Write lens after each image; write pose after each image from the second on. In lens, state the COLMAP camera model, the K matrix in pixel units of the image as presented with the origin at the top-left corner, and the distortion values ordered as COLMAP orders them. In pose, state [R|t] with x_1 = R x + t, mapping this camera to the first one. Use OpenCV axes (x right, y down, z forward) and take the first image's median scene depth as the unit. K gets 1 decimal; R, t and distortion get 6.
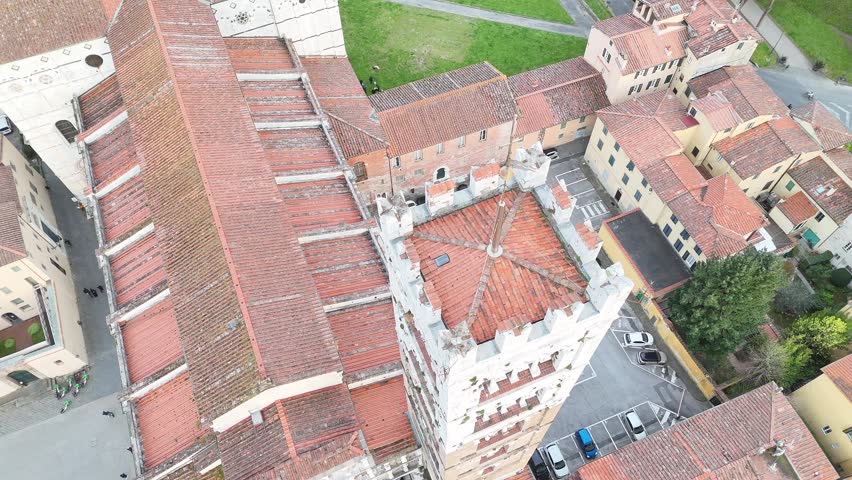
lens RADIAL K [[627.3, 0, 425.3], [0, 627.3, 237.8], [0, 0, 1]] dist [0.080900, -0.074981]
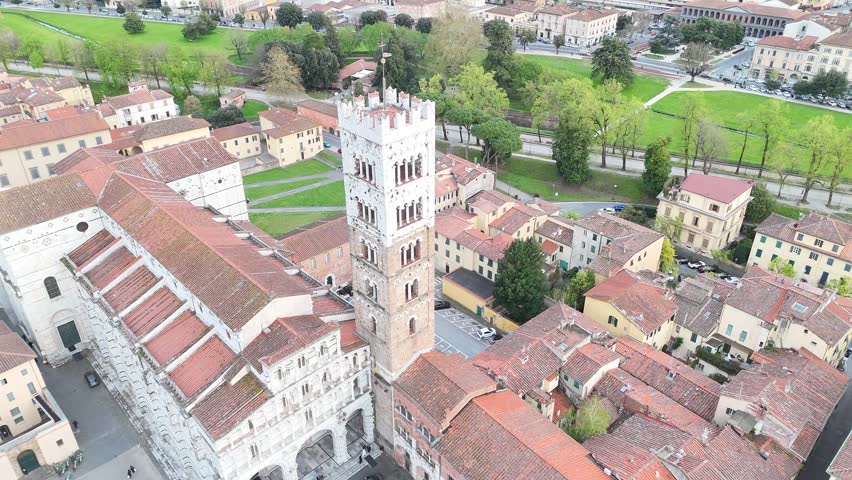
lens RADIAL K [[627.3, 0, 429.3], [0, 627.3, 235.7], [0, 0, 1]] dist [0.080900, -0.074981]
pose [[0.936416, -0.166714, 0.308757, -0.214335], [0.296053, 0.847706, -0.440168, 0.581035], [-0.188353, 0.503589, 0.843161, -0.349420]]
